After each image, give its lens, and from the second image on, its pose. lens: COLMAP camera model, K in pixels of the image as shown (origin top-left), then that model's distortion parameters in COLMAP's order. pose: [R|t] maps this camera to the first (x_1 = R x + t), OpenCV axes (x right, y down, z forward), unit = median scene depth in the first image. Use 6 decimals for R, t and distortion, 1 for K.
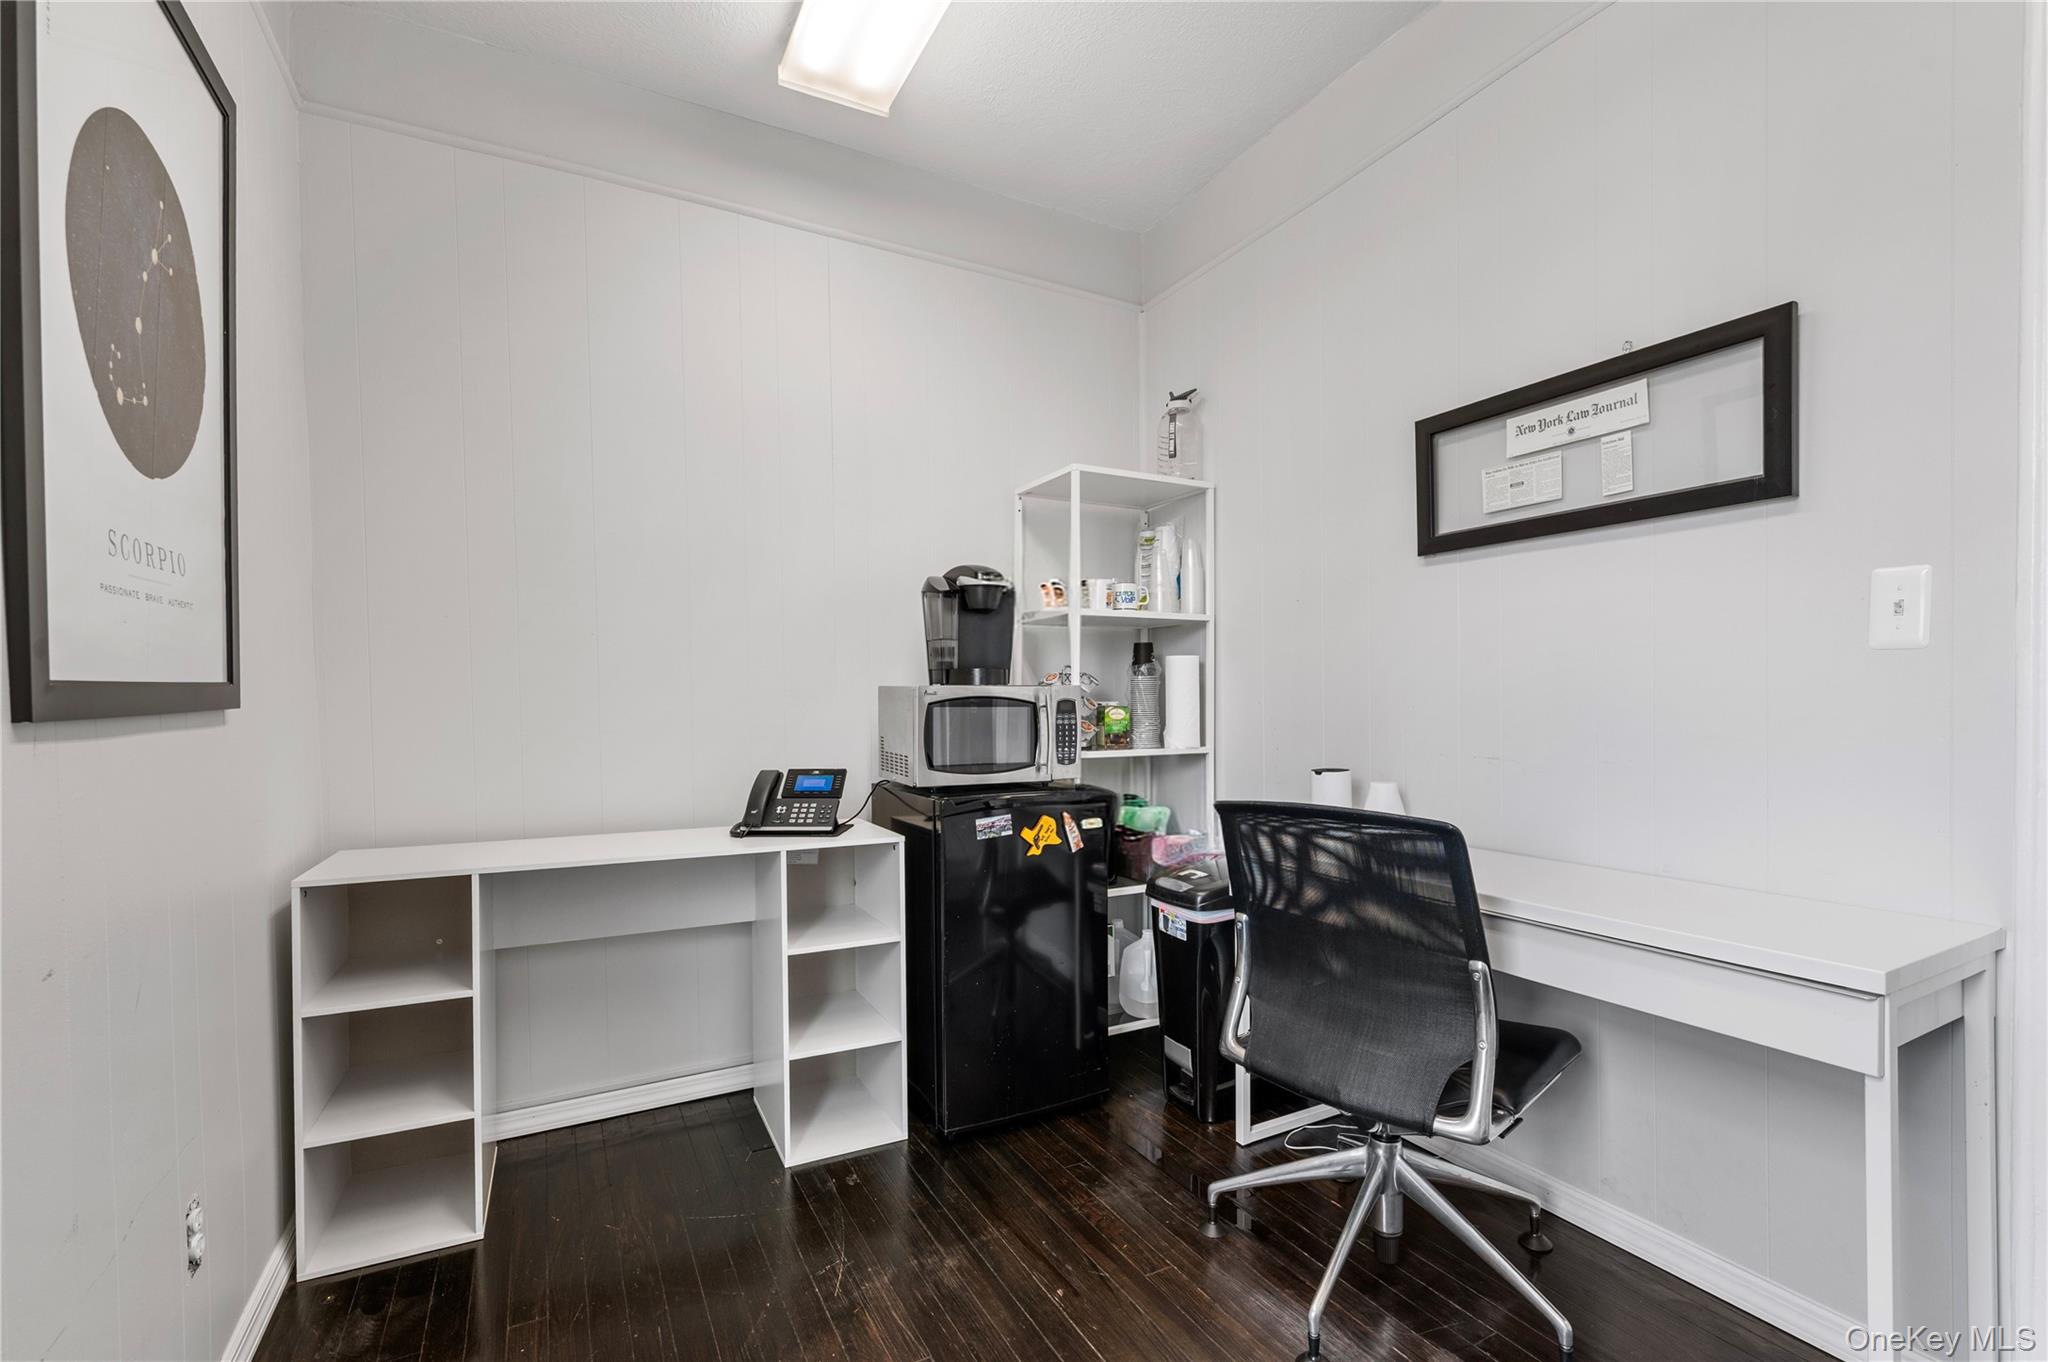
lens RADIAL K [[906.4, 0, 1035.0], [0, 906.4, 701.2], [0, 0, 1]] dist [0.002880, 0.000143]
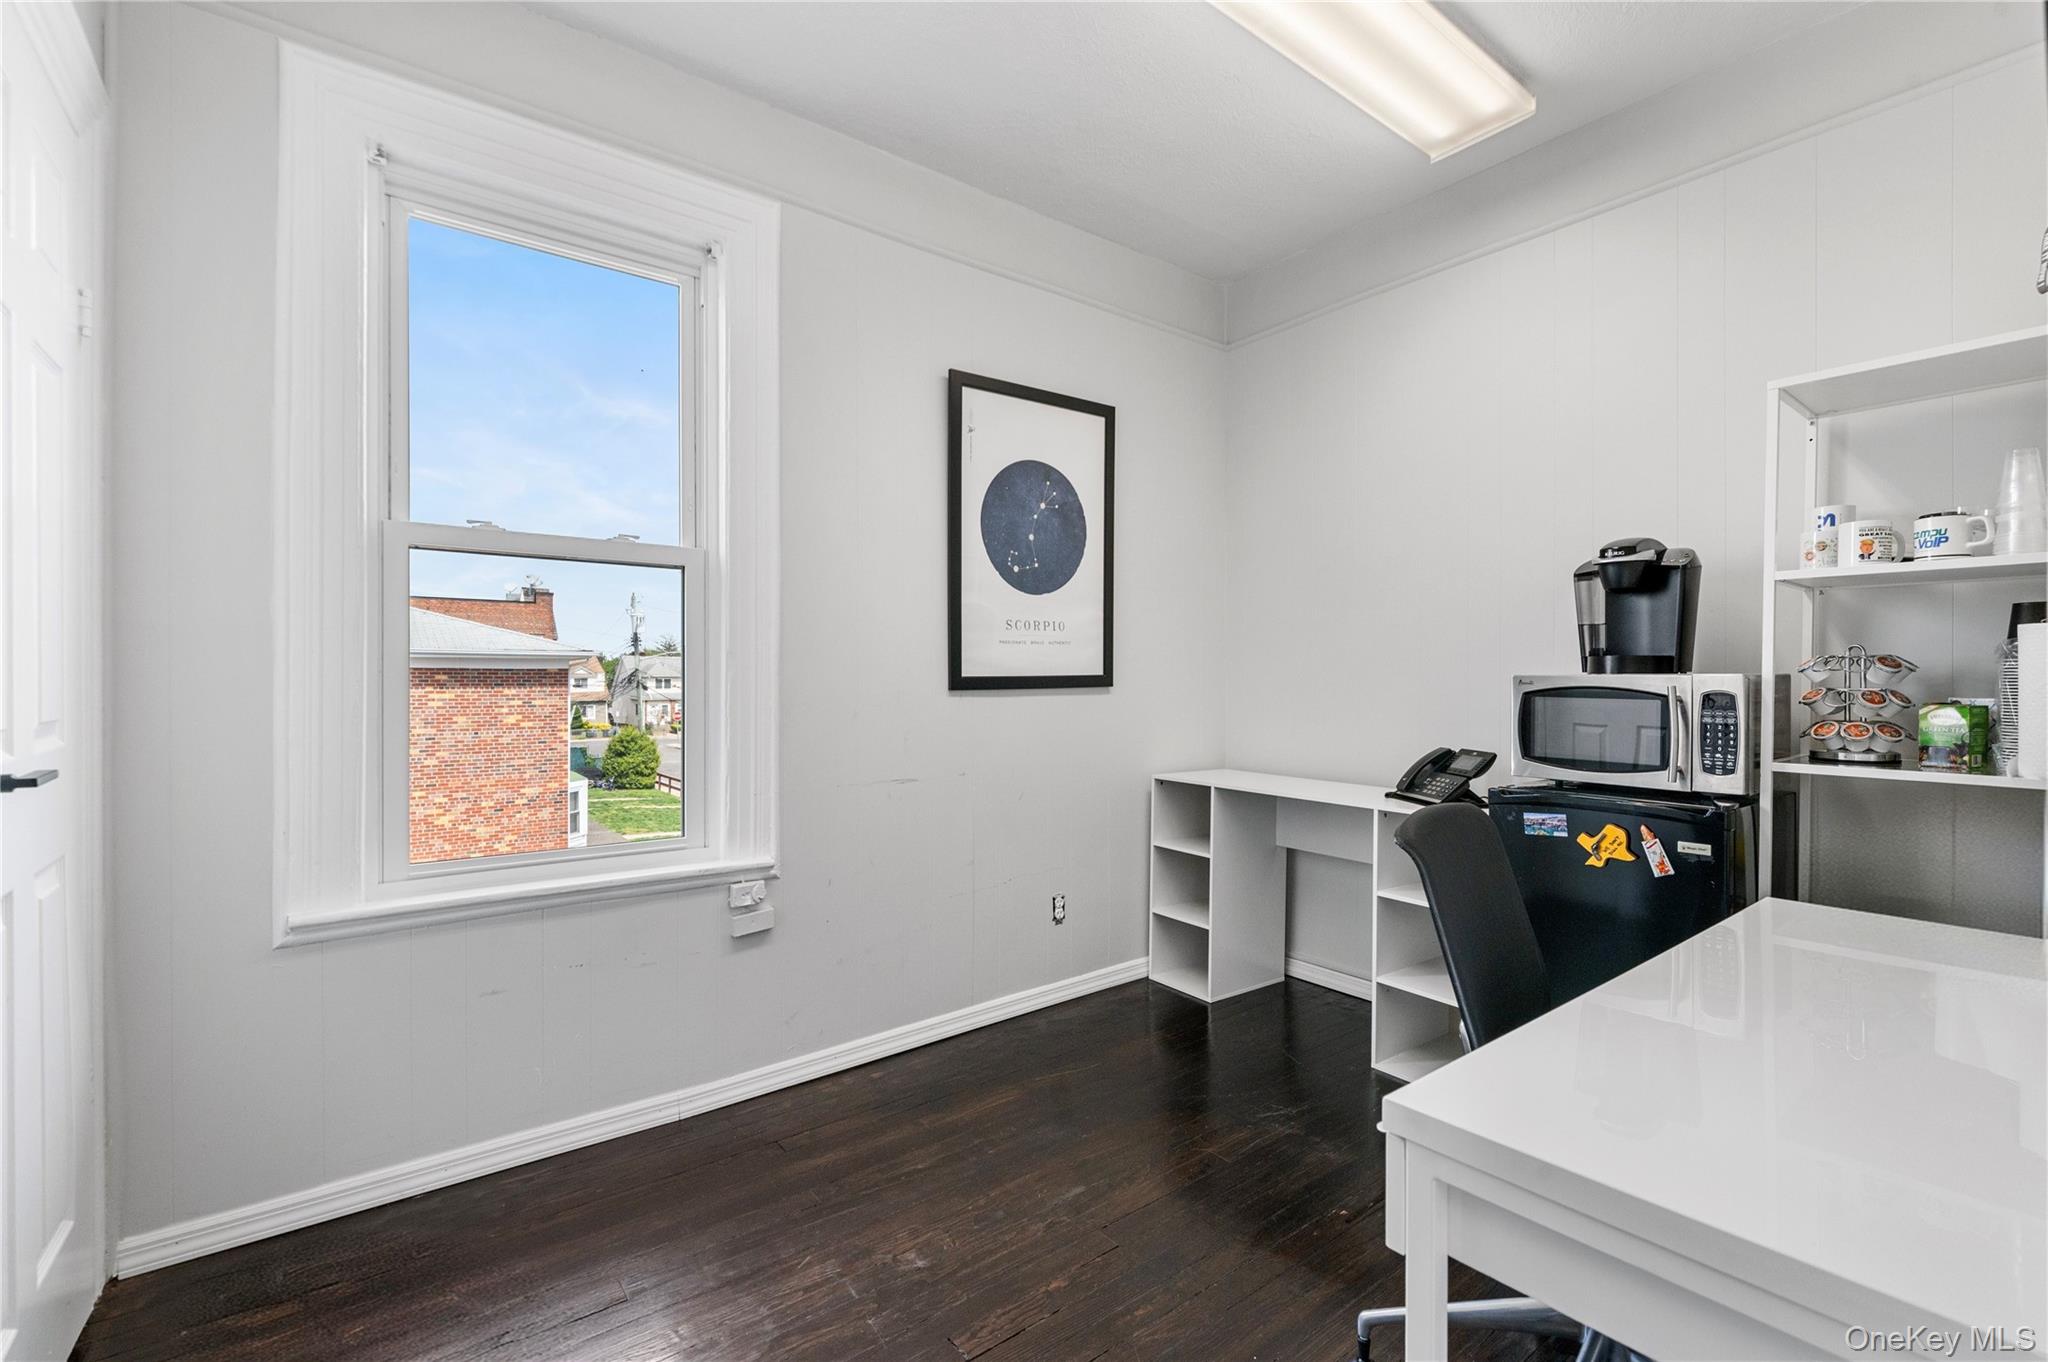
lens RADIAL K [[906.4, 0, 1034.0], [0, 906.4, 675.7], [0, 0, 1]] dist [0.002880, 0.000143]
pose [[0.154450, -0.000563, -0.988000, 0.773627], [-0.011881, 0.999926, -0.002427, -0.007725], [0.987929, 0.012113, 0.154432, 0.309951]]
